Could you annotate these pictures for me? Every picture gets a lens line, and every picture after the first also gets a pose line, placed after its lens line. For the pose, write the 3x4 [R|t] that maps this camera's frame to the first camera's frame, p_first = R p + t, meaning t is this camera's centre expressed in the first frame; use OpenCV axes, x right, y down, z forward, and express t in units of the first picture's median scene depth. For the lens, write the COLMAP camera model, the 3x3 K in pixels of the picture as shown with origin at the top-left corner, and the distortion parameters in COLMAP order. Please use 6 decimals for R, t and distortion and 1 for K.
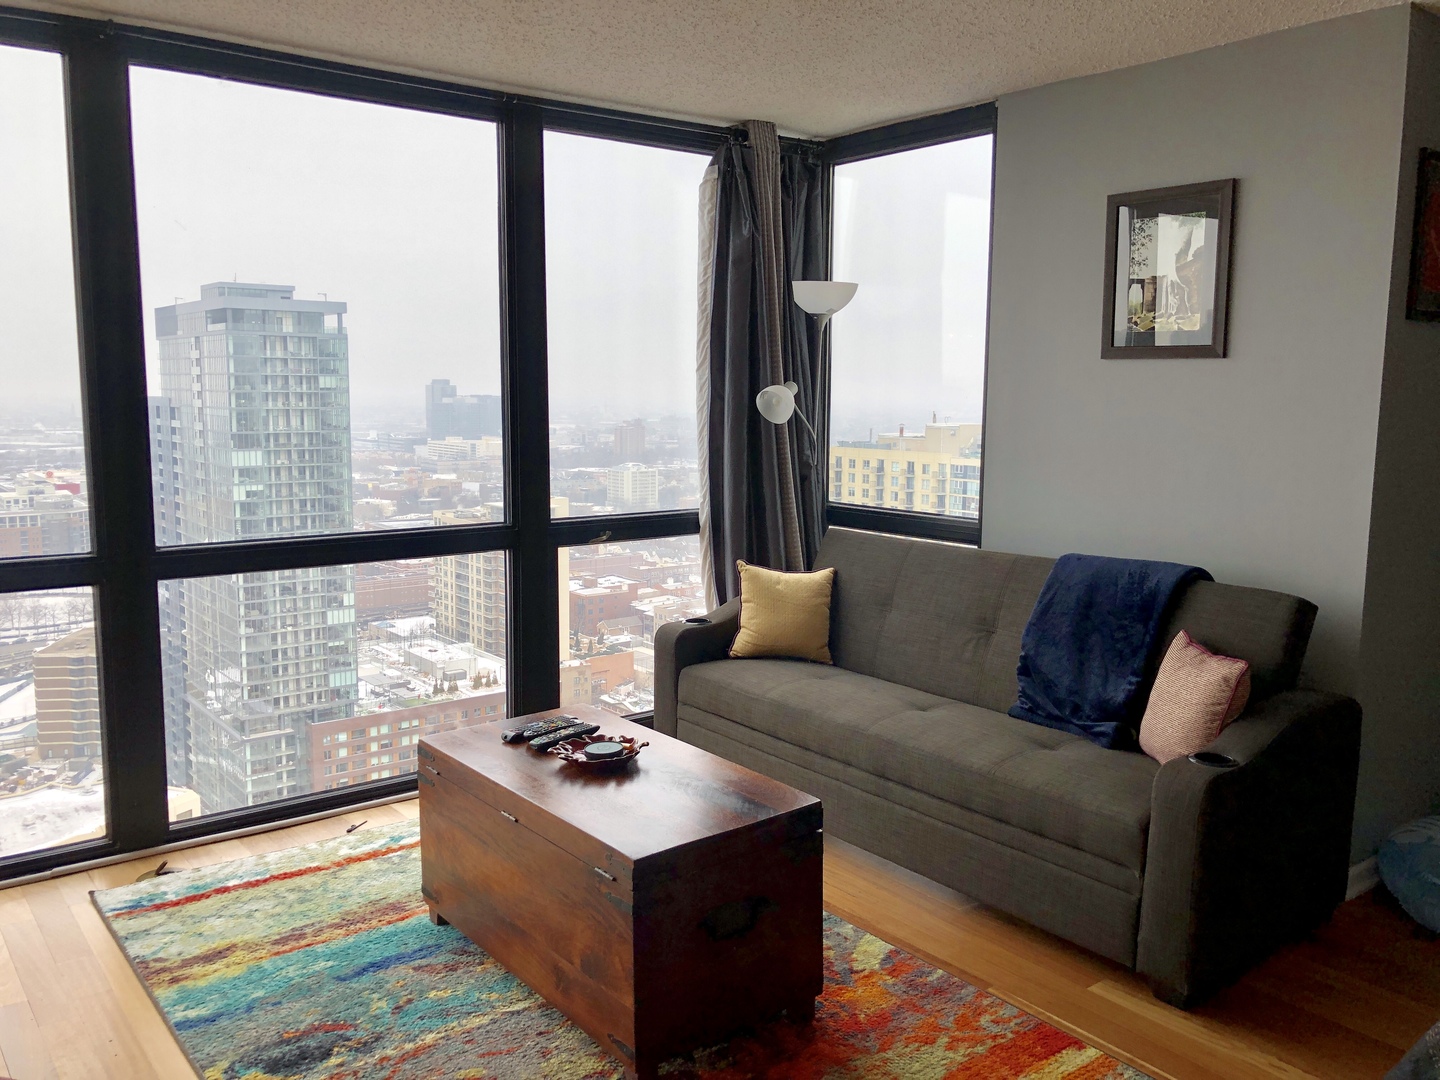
lens RADIAL K [[1184.6, 0, 720.0], [0, 1184.6, 540.0], [0, 0, 1]] dist [-0.037625, 0.047679]
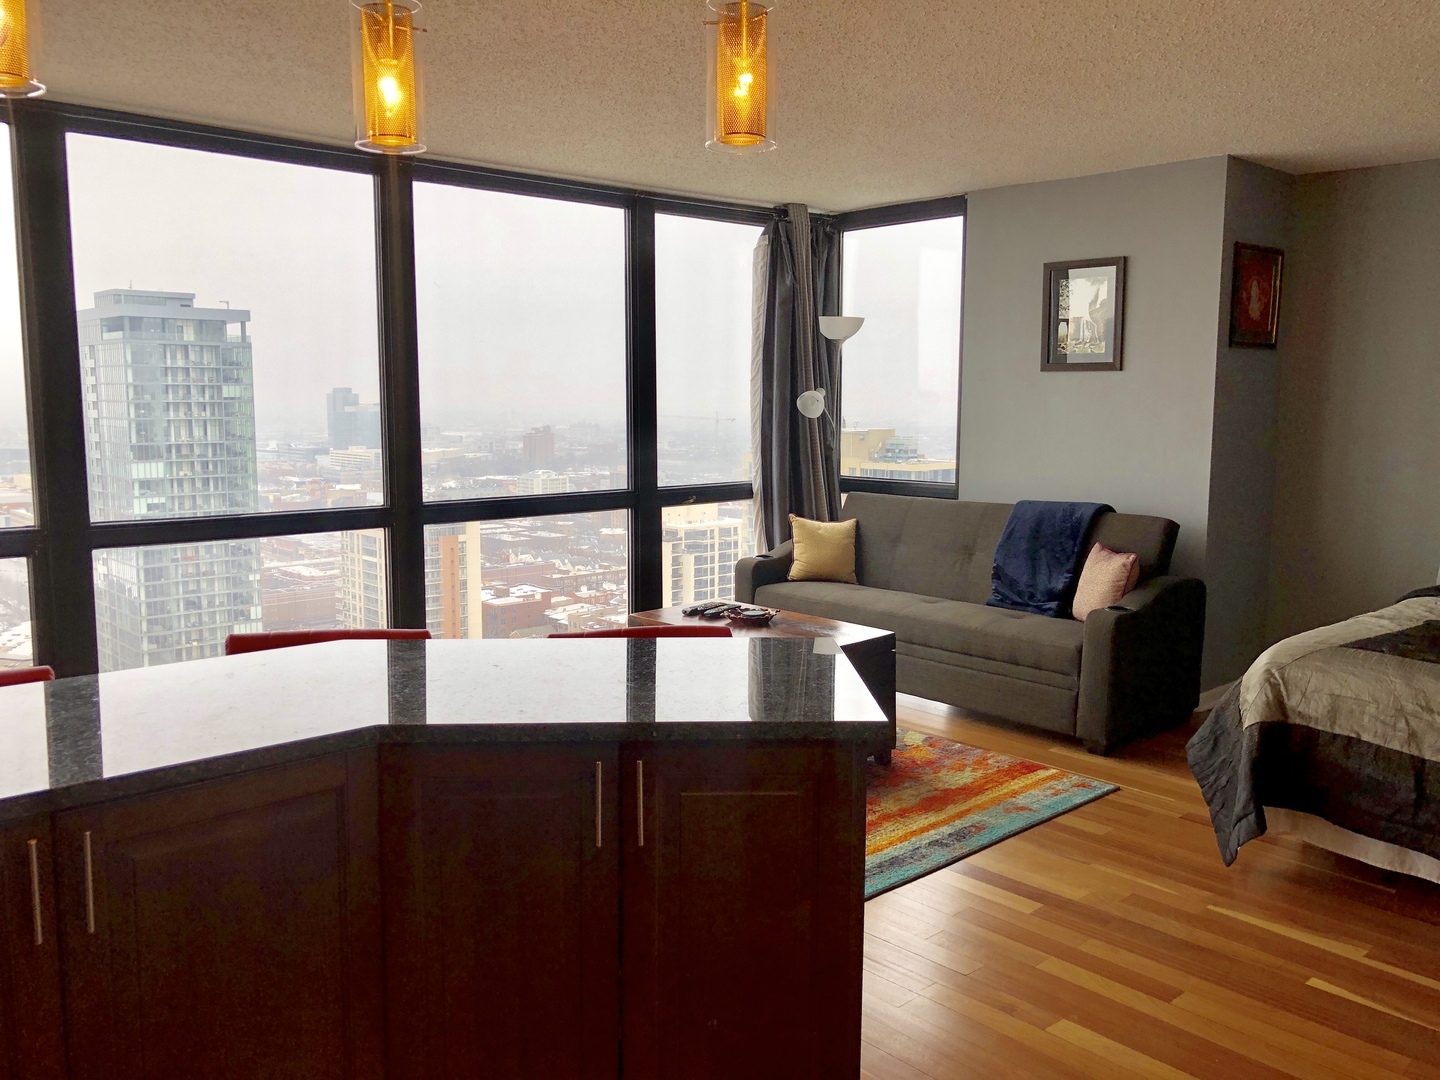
lens RADIAL K [[1171.3, 0, 720.0], [0, 1171.3, 540.0], [0, 0, 1]] dist [-0.002874, -0.005702]
pose [[0.997344, -0.014810, 0.071321, -0.180725], [0.015152, 0.999876, -0.004260, 0.056660], [-0.071249, 0.005329, 0.997444, -0.426532]]
